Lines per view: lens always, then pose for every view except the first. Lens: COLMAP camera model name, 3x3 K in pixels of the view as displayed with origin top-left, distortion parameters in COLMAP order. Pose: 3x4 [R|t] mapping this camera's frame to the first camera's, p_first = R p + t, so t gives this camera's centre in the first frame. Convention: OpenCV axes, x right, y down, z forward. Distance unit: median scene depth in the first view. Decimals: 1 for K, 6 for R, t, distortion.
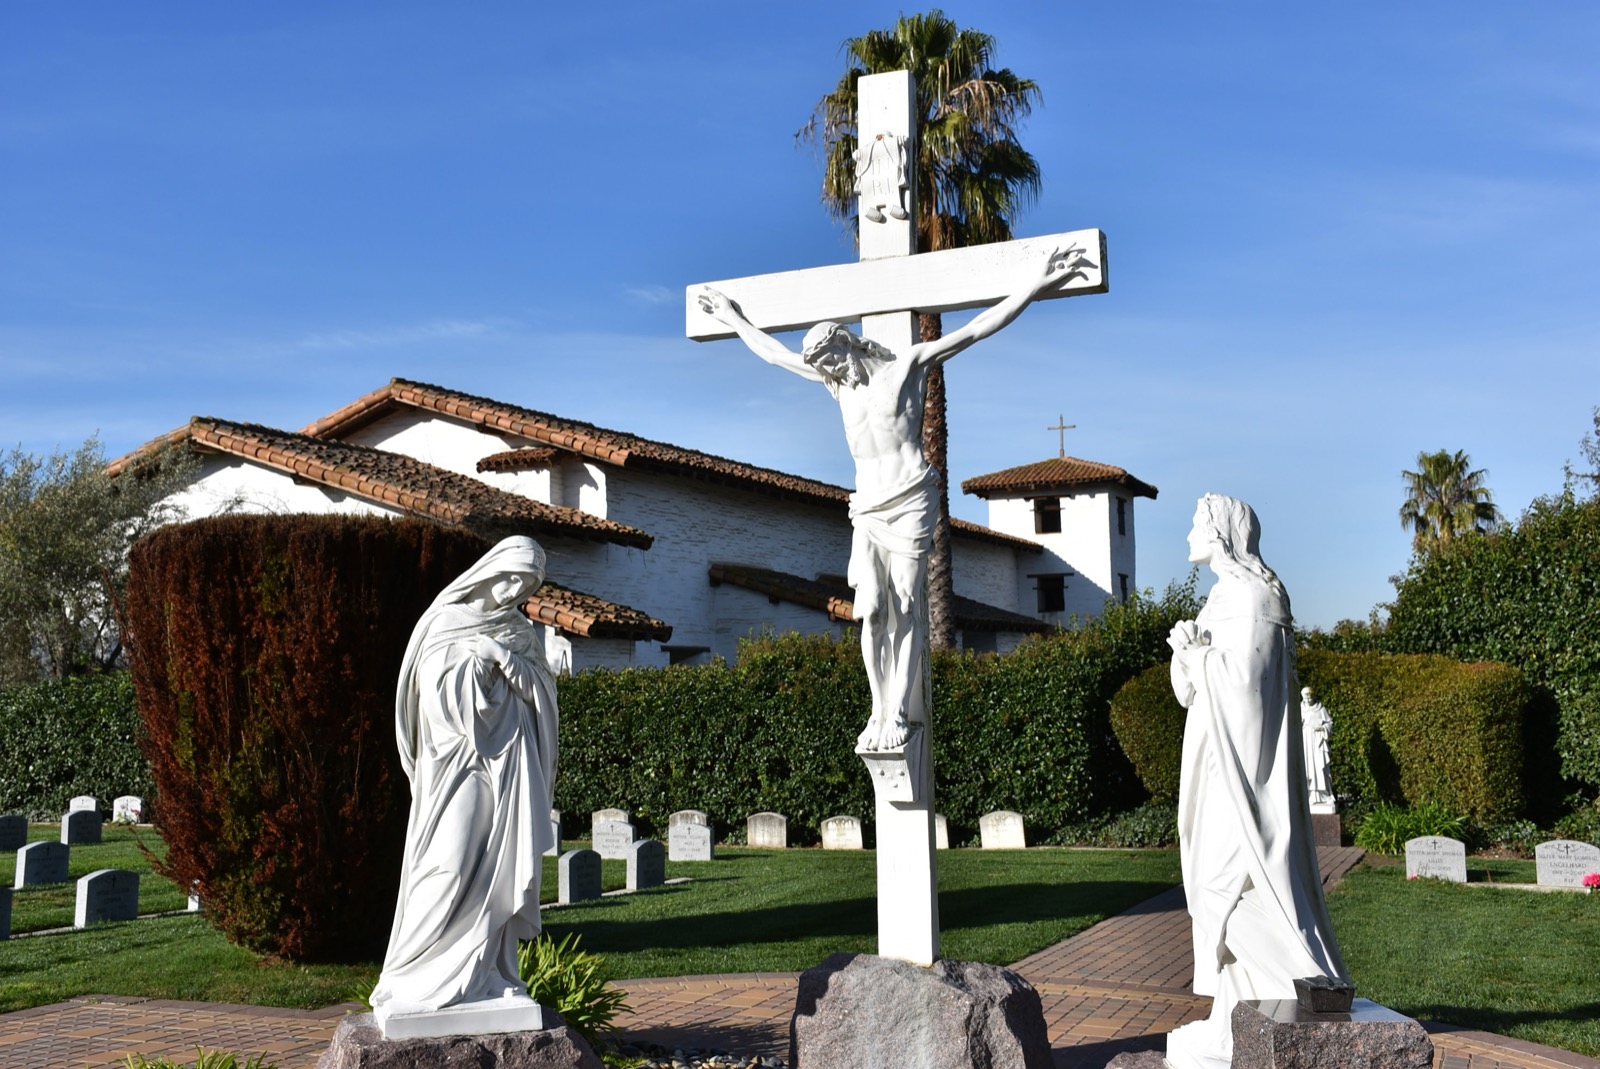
lens RADIAL K [[1674.6, 0, 803.8], [0, 1674.6, 539.0], [0, 0, 1]] dist [0.010539, 0.025683]
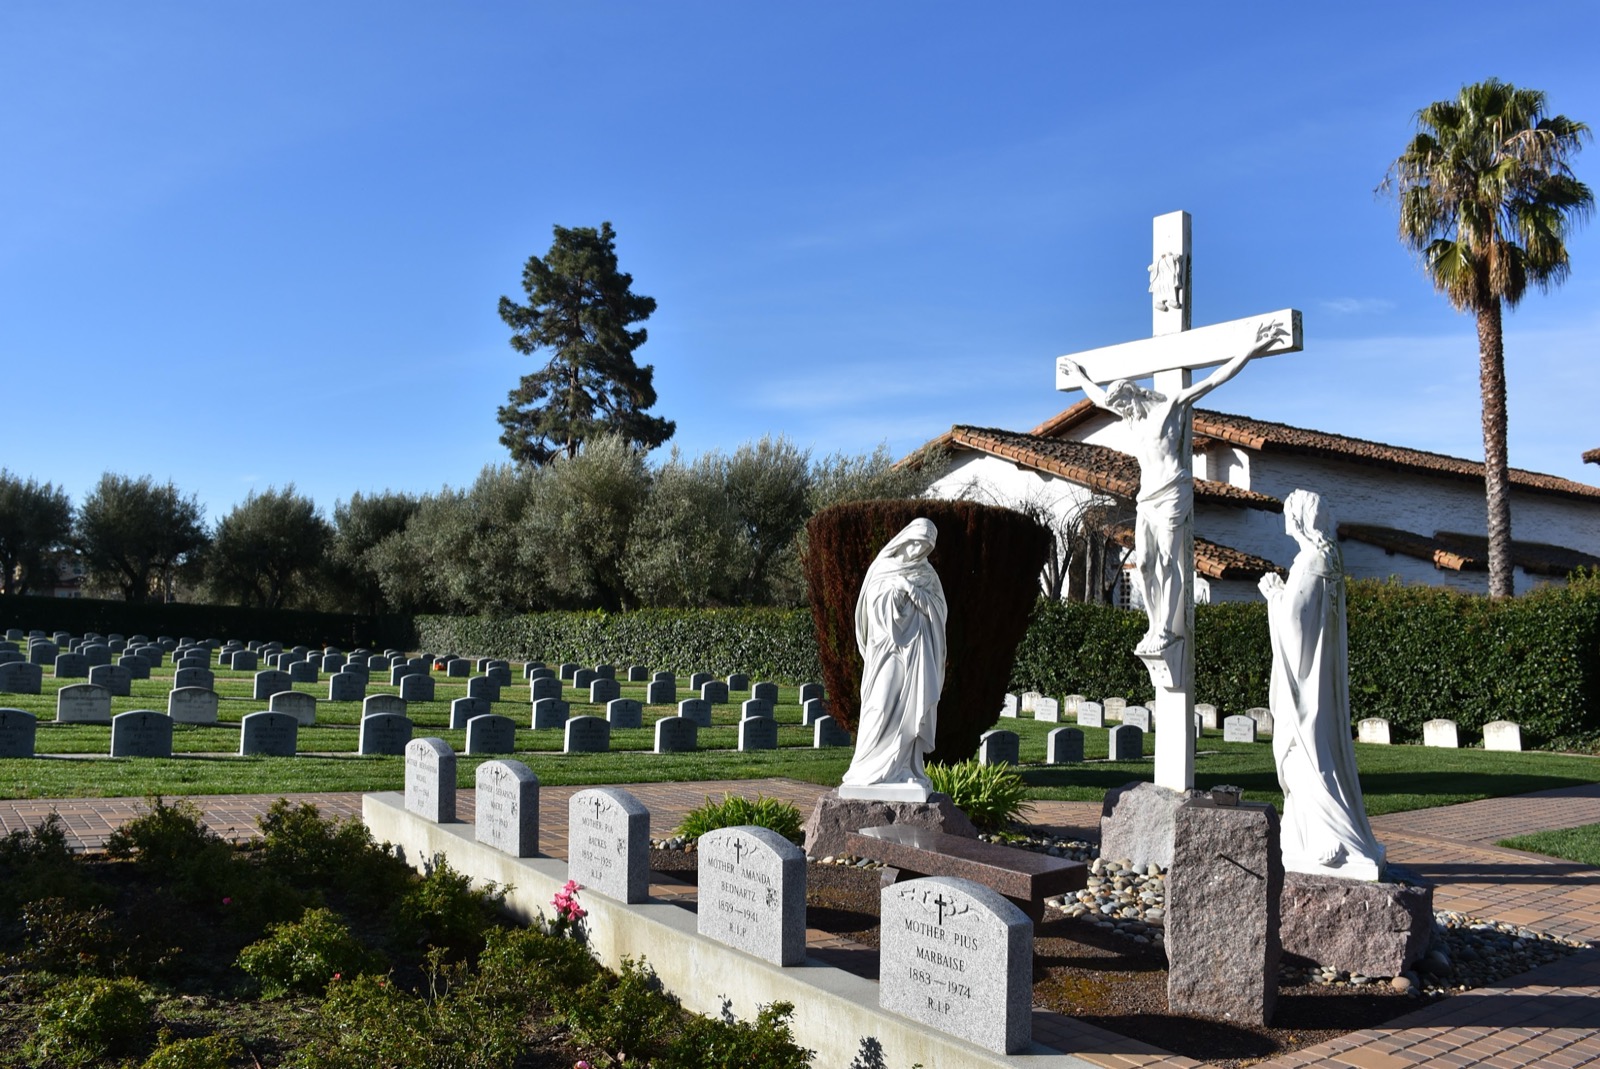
lens RADIAL K [[1266.9, 0, 827.2], [0, 1266.9, 537.5], [0, 0, 1]] dist [-0.128056, 0.102595]
pose [[0.882273, 0.001421, -0.470736, 0.101176], [0.011259, 0.999646, 0.024120, -0.004101], [0.470603, -0.026581, 0.881944, -0.052486]]
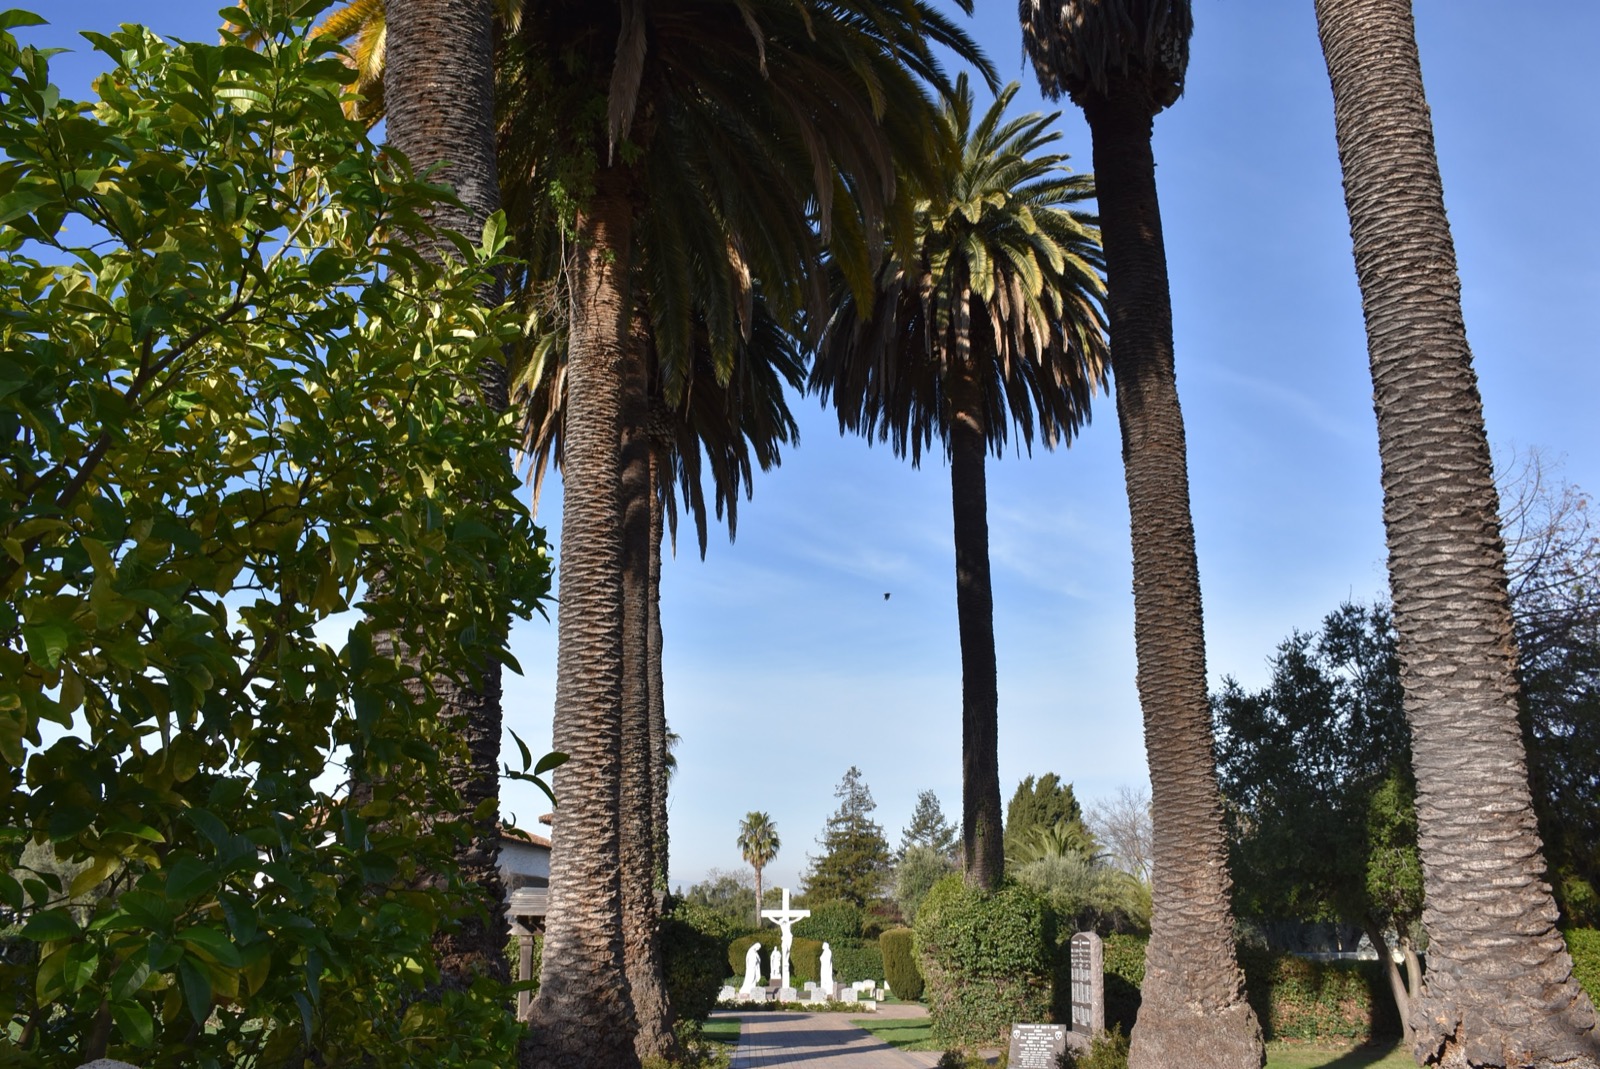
lens RADIAL K [[1324.1, 0, 801.7], [0, 1324.1, 533.9], [0, 0, 1]] dist [-0.107329, -0.001564]
pose [[0.902134, 0.136718, 0.409222, -1.047107], [-0.059641, 0.978877, -0.195557, -0.266439], [-0.427314, 0.152013, 0.891232, -1.950411]]
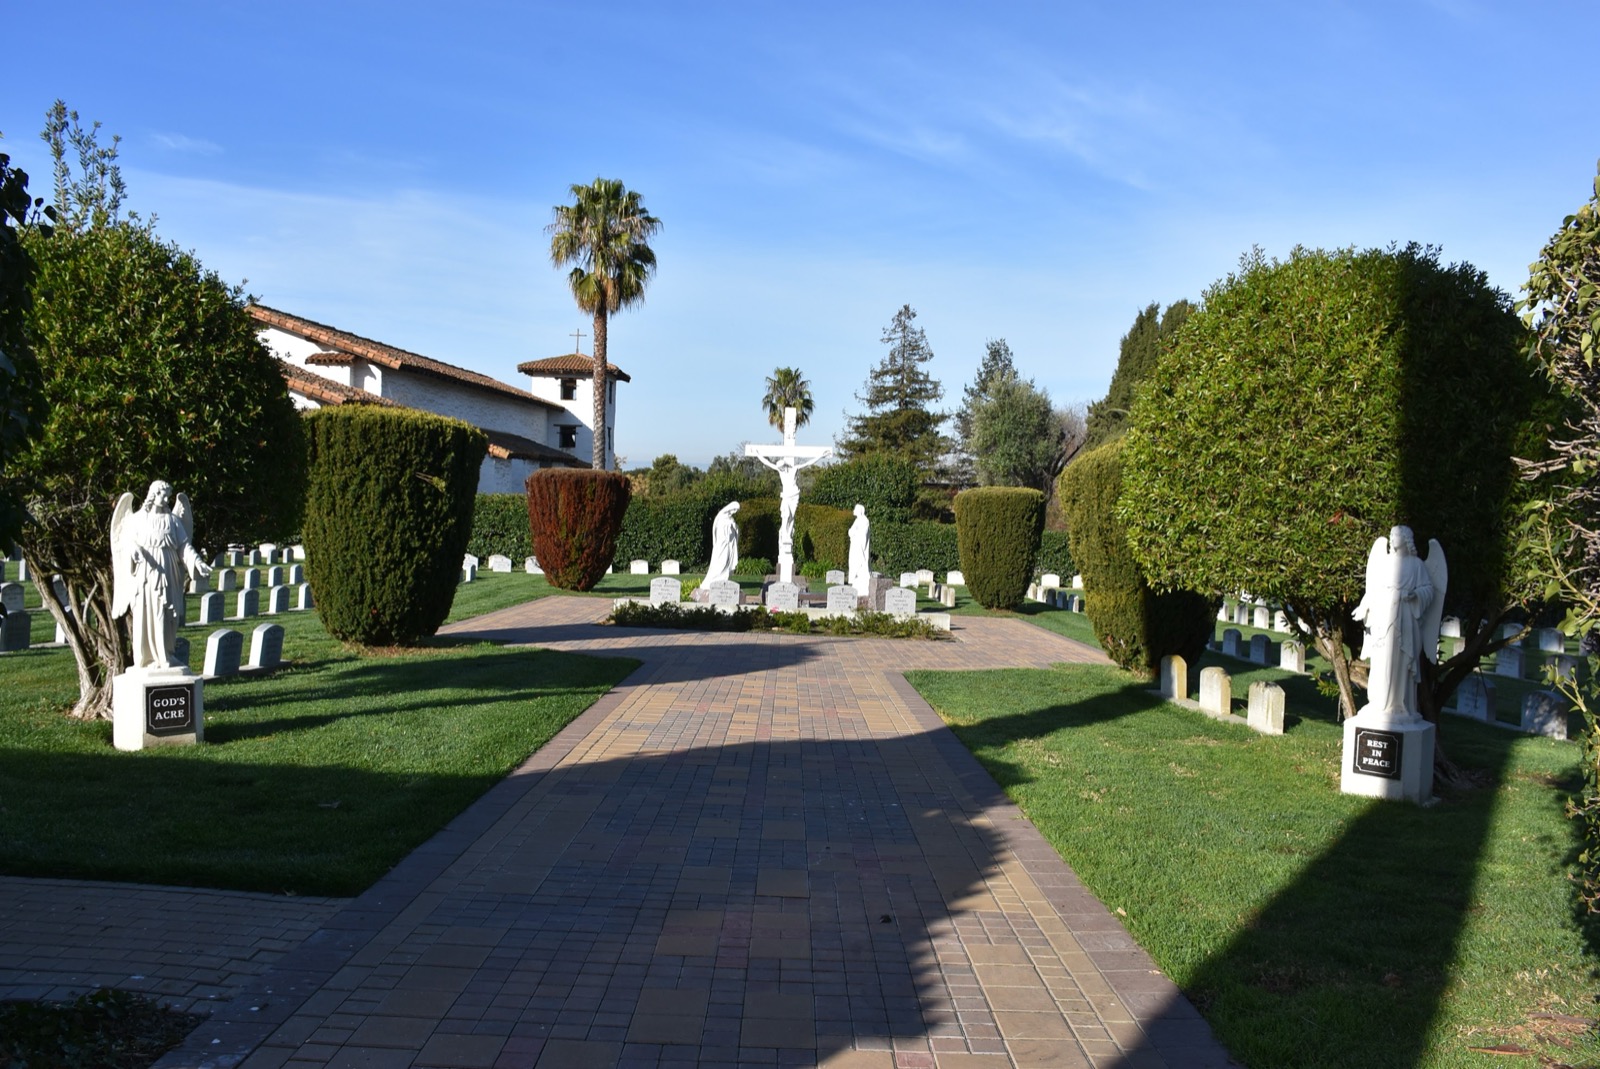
lens RADIAL K [[1266.9, 0, 827.2], [0, 1266.9, 537.5], [0, 0, 1]] dist [-0.128056, 0.102595]
pose [[0.907080, 0.033078, 0.419656, -0.462002], [-0.088470, 0.989623, 0.113222, -0.107728], [-0.411556, -0.139828, 0.900594, -0.808774]]
